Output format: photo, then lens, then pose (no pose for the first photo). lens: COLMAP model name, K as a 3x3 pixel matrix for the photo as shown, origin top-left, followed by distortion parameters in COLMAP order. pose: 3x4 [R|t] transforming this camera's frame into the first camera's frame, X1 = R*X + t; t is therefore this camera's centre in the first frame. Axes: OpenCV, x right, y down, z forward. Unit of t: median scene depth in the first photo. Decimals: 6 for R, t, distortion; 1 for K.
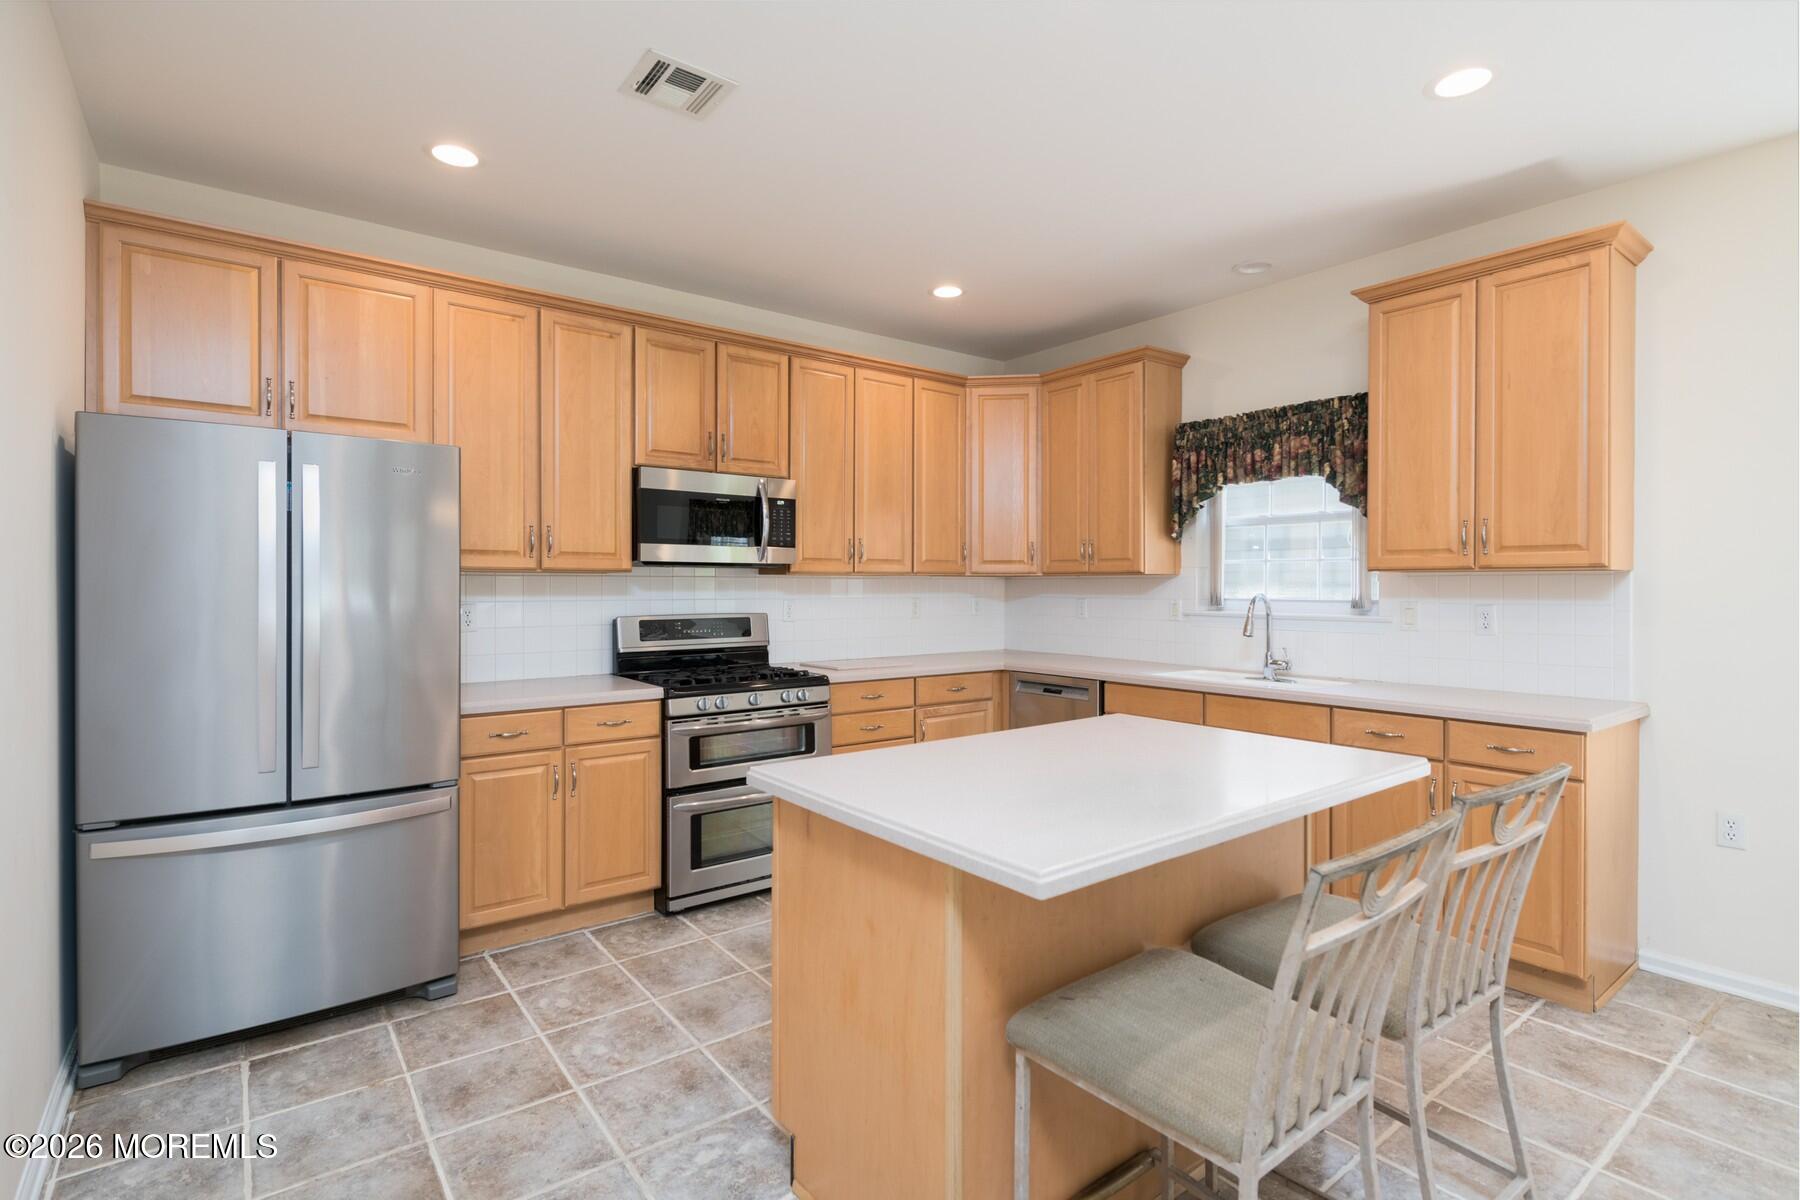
lens RADIAL K [[864.7, 0, 893.5], [0, 864.7, 596.8], [0, 0, 1]] dist [-0.005236, -0.001795]
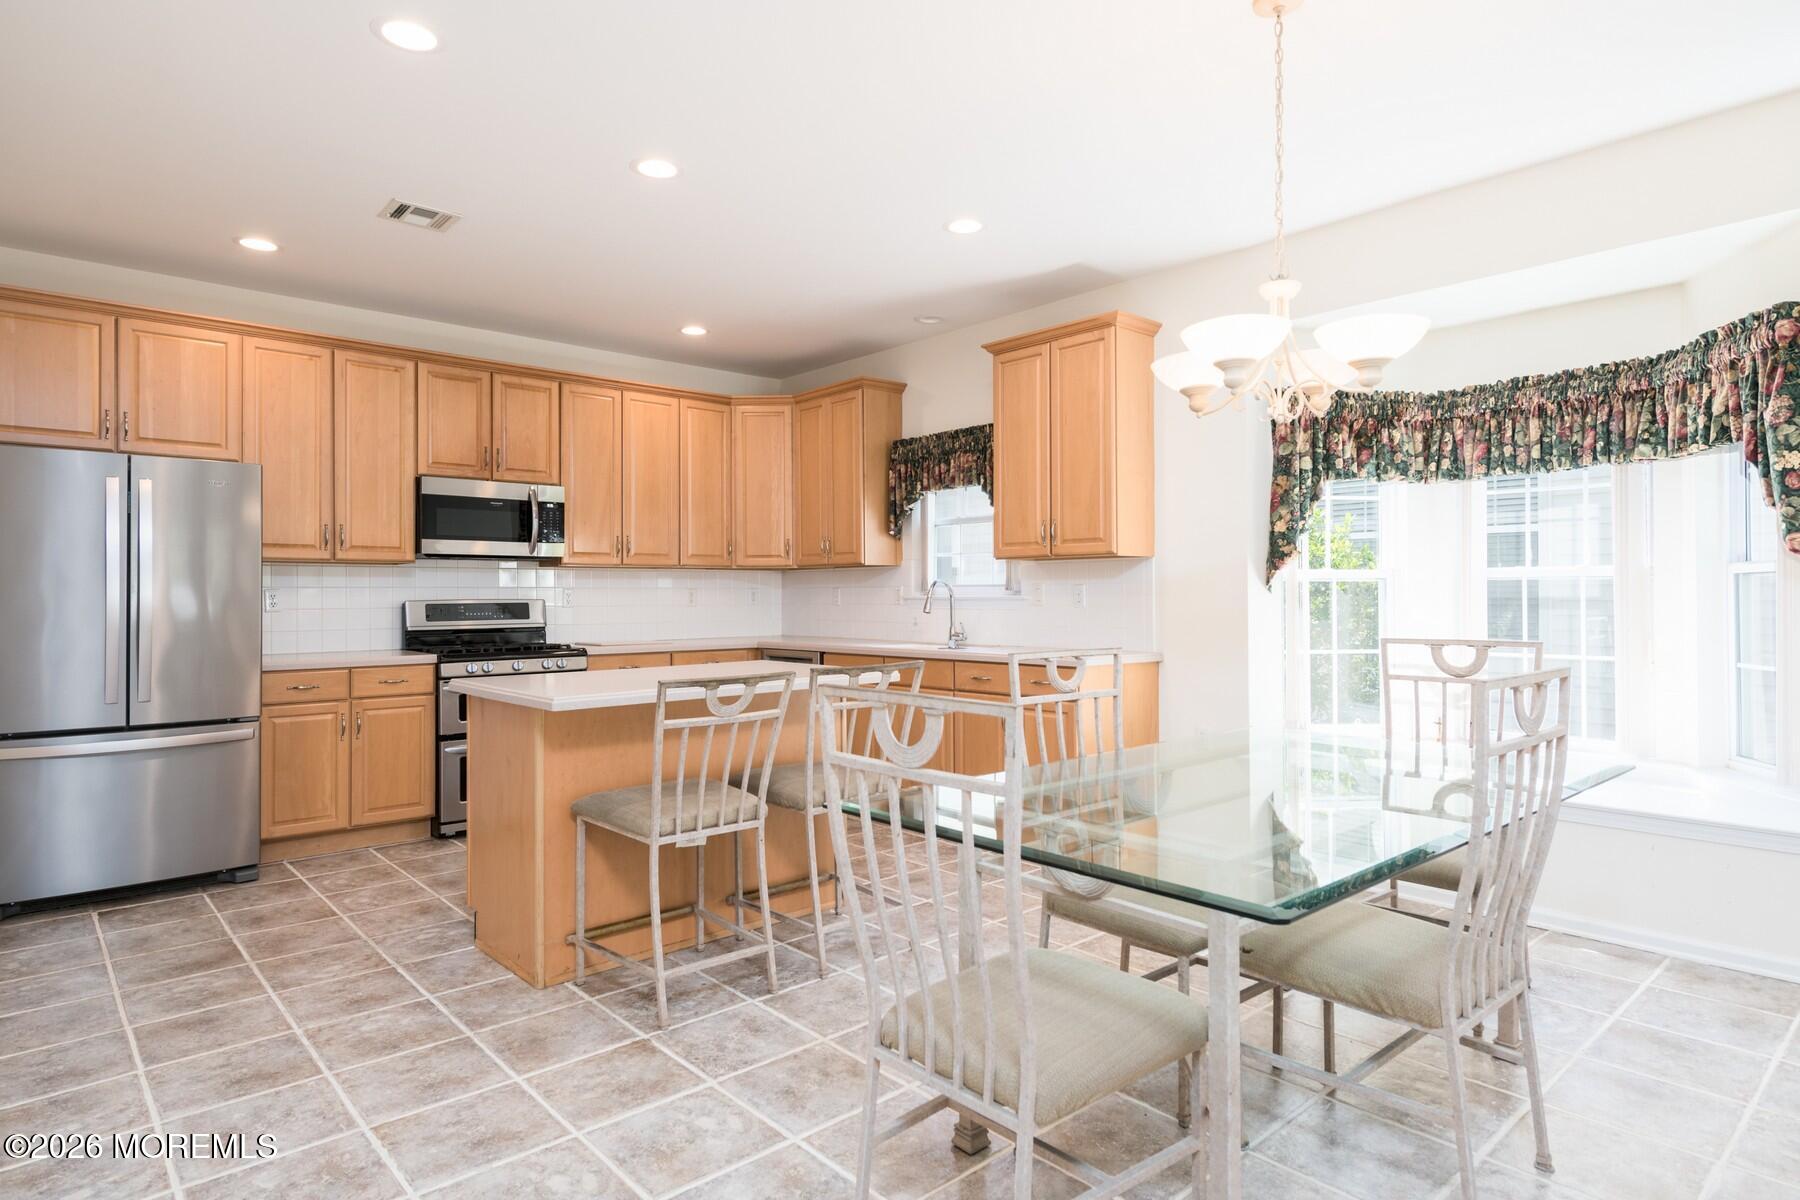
lens RADIAL K [[1009.5, 0, 904.3], [0, 1009.5, 594.5], [0, 0, 1]] dist [-0.001513, -0.001105]
pose [[0.996698, -0.005389, 0.081014, 0.286136], [0.006593, 0.999872, -0.014603, 0.043899], [-0.080925, 0.015089, 0.996606, -0.501591]]
